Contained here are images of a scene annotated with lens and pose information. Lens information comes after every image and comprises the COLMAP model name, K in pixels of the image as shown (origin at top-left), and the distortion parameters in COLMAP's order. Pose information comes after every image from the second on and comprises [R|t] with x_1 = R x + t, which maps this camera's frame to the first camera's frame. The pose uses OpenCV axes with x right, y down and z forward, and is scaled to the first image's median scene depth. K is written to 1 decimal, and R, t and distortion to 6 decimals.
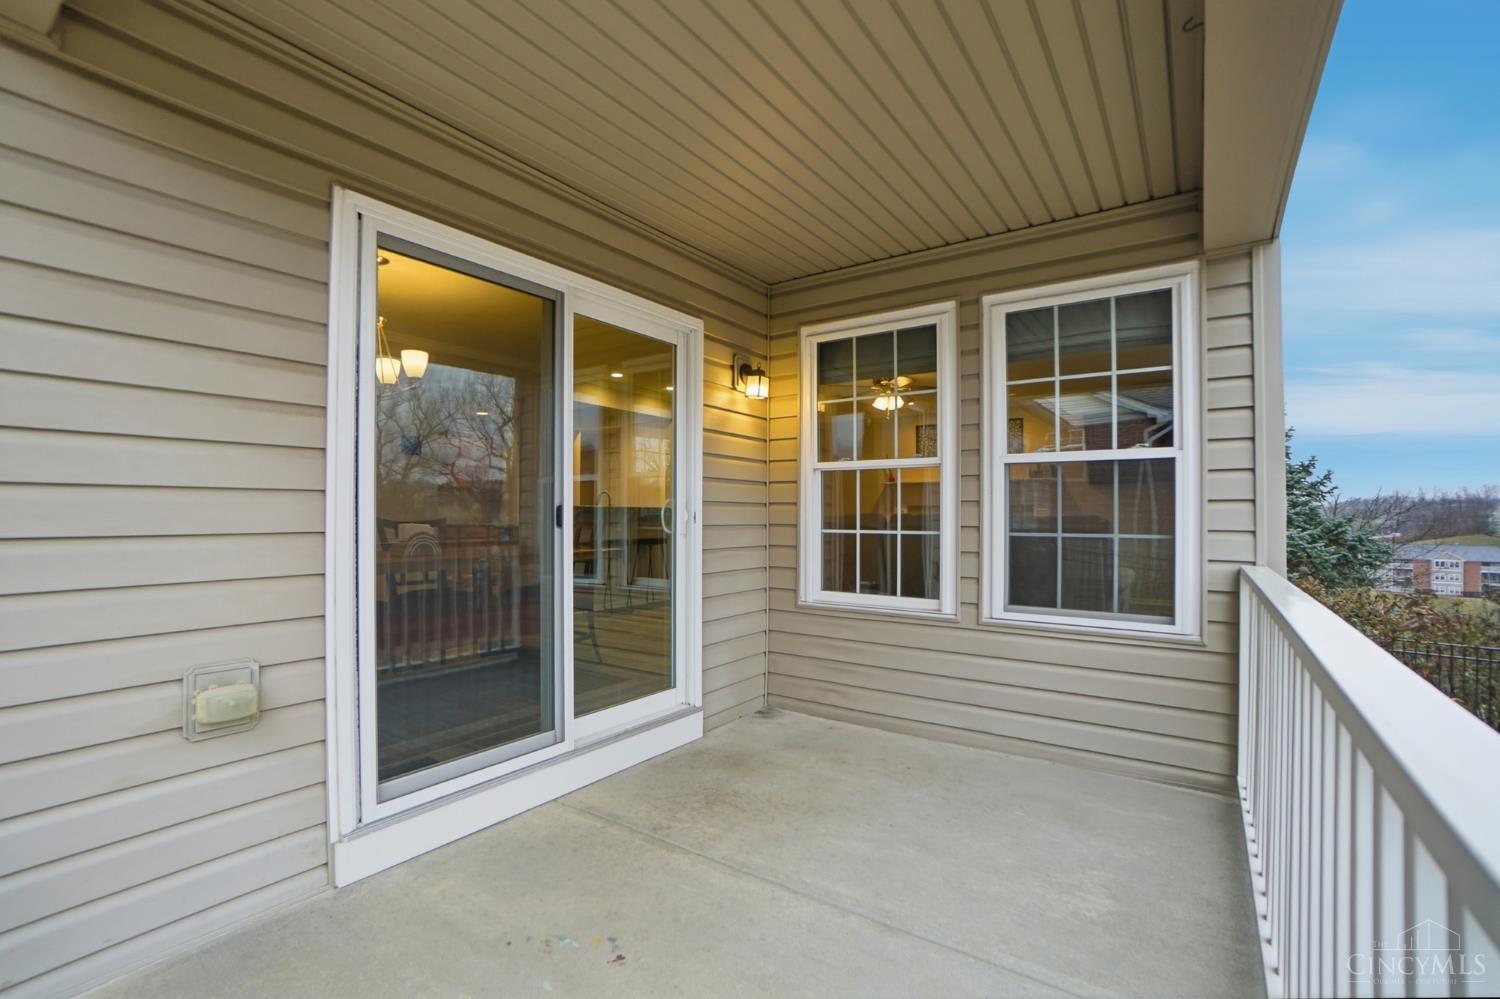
lens RADIAL K [[668.2, 0, 745.6], [0, 668.2, 500.8], [0, 0, 1]] dist [-0.040423, 0.006689]
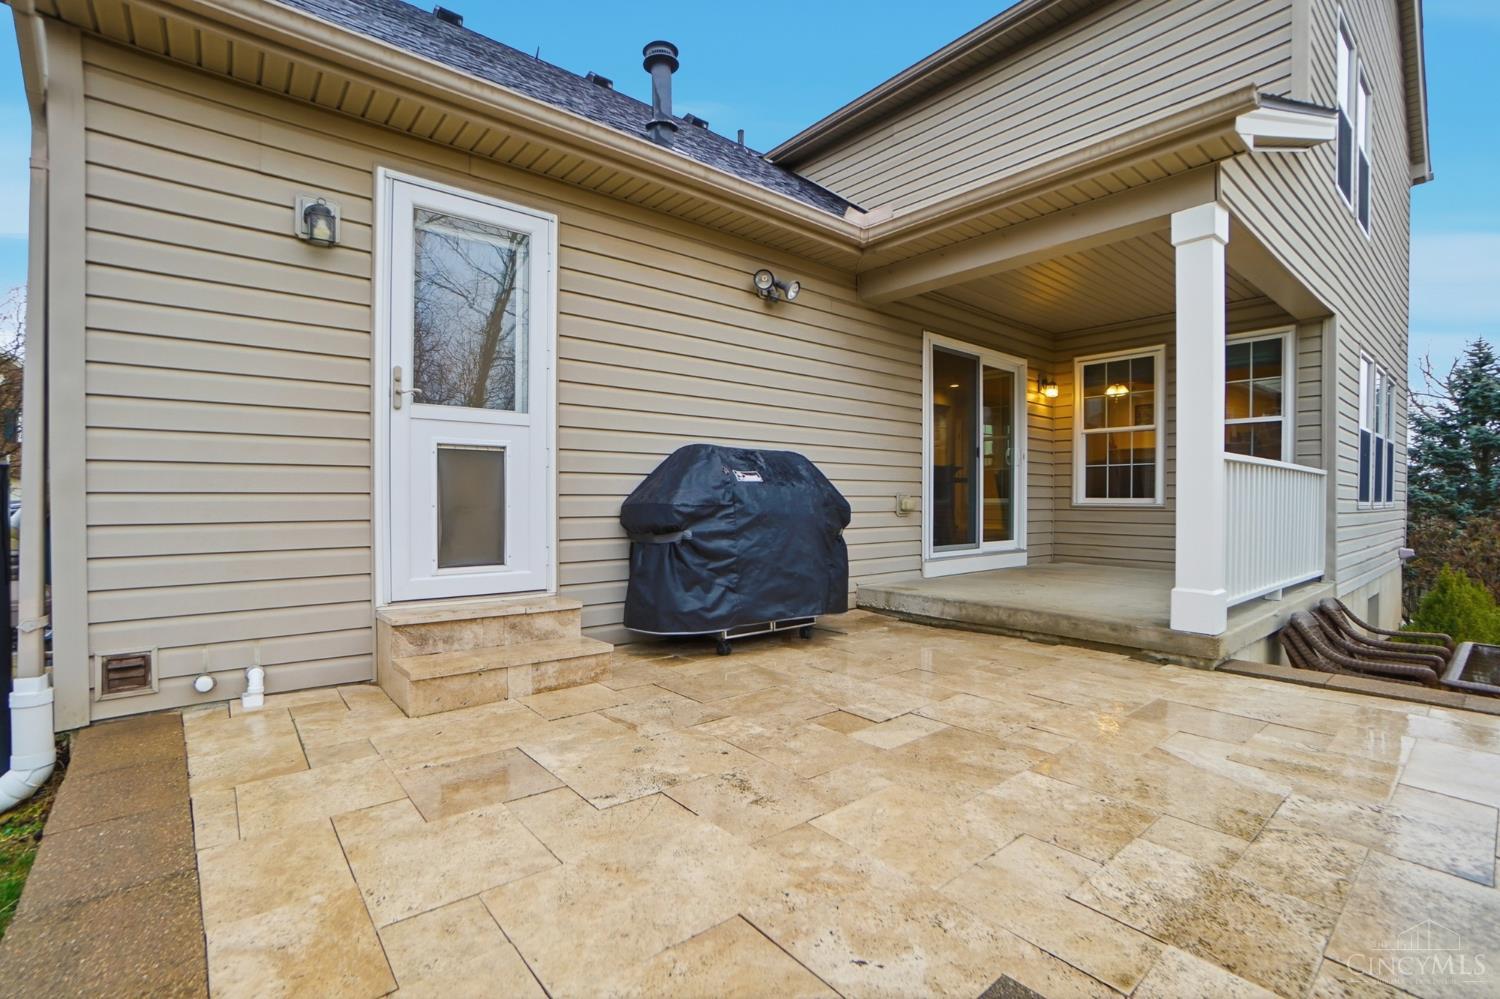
lens RADIAL K [[668.2, 0, 751.7], [0, 668.2, 508.3], [0, 0, 1]] dist [-0.040423, 0.006689]
pose [[0.967261, 0.002556, -0.253771, -0.345893], [0.005940, 0.999447, 0.032705, 0.104185], [0.253715, -0.033141, 0.966711, -1.115659]]
